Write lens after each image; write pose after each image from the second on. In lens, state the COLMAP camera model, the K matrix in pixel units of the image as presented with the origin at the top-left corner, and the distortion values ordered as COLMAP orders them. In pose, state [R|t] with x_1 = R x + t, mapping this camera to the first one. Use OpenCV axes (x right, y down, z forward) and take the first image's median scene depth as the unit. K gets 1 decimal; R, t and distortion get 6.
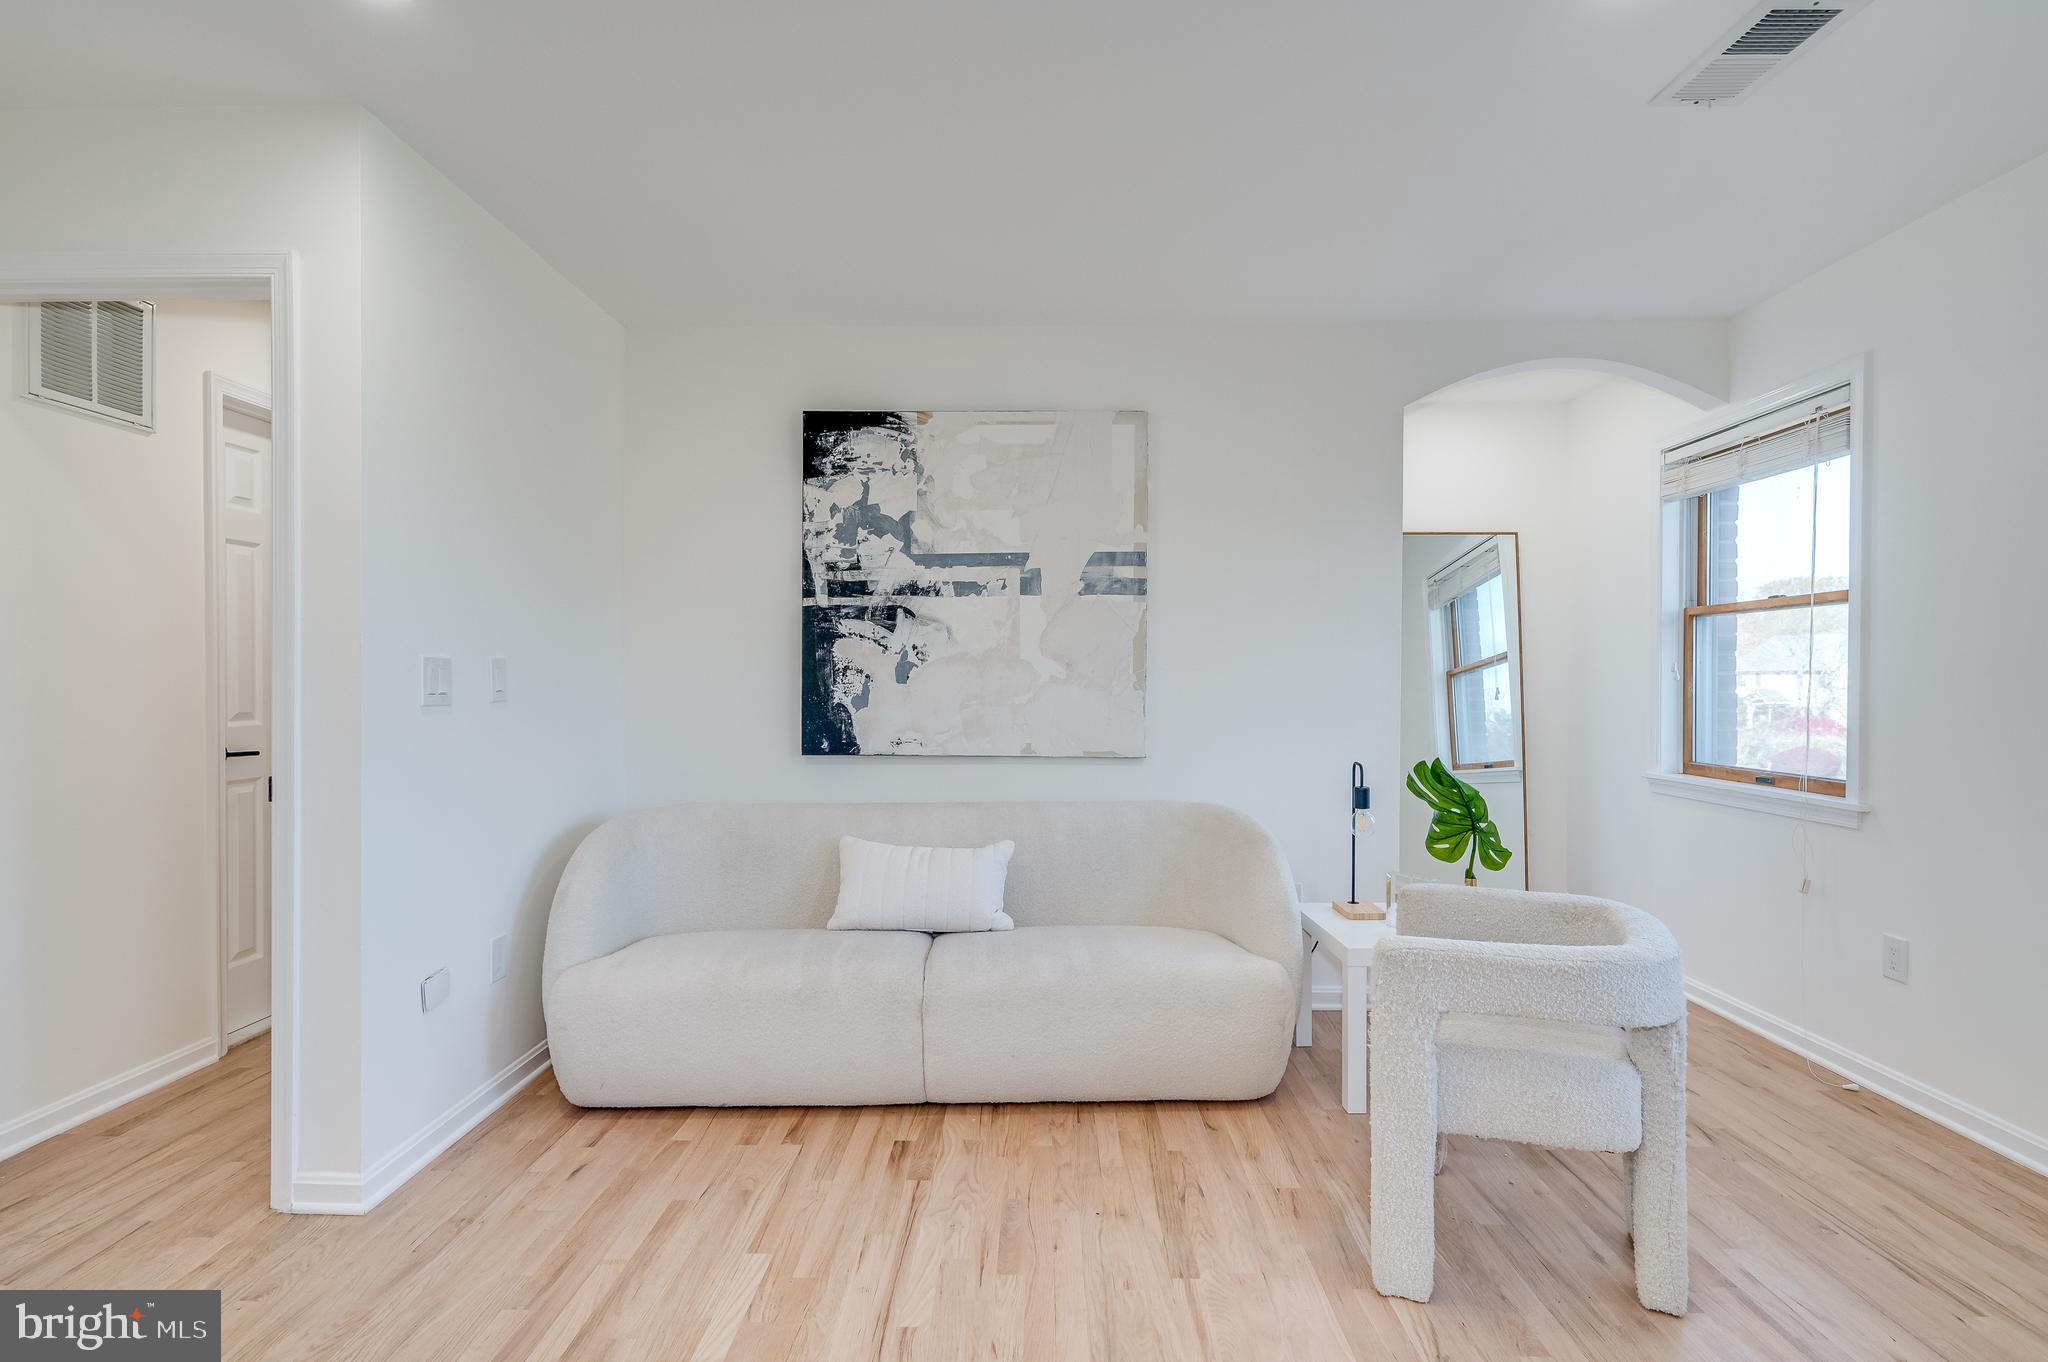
lens RADIAL K [[1017.9, 0, 1018.5], [0, 1017.9, 688.7], [0, 0, 1]] dist [0.001262, -0.000128]
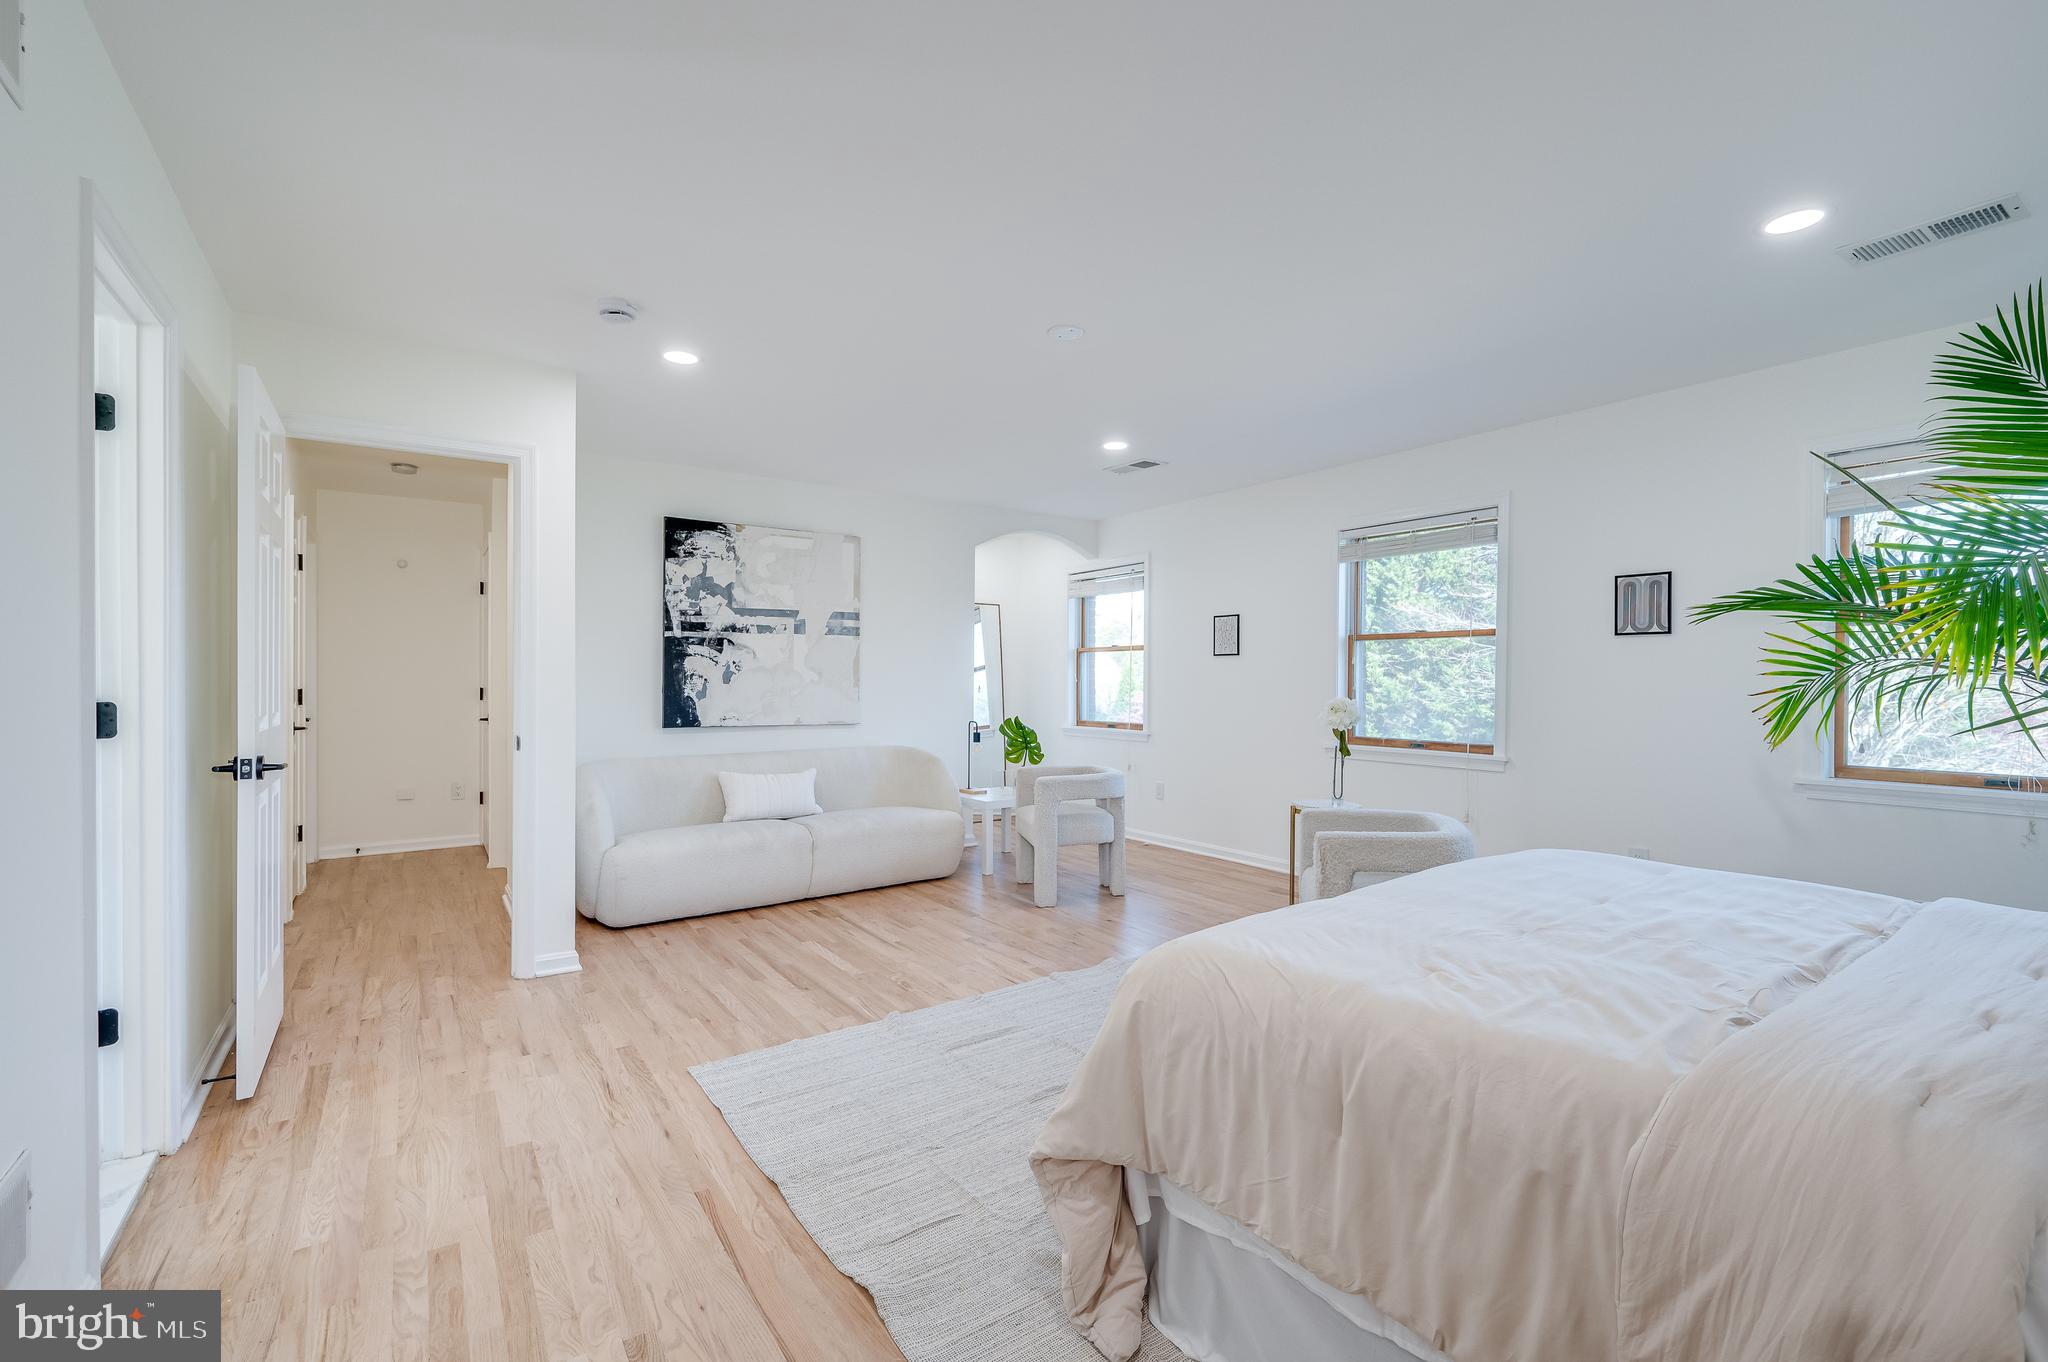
lens RADIAL K [[899.8, 0, 1032.5], [0, 899.8, 691.5], [0, 0, 1]] dist [0.000344, 0.000088]
pose [[0.803179, -0.005559, 0.595712, -0.598520], [0.003203, 0.999982, 0.005012, 0.001736], [-0.595730, -0.002117, 0.803182, -0.504905]]
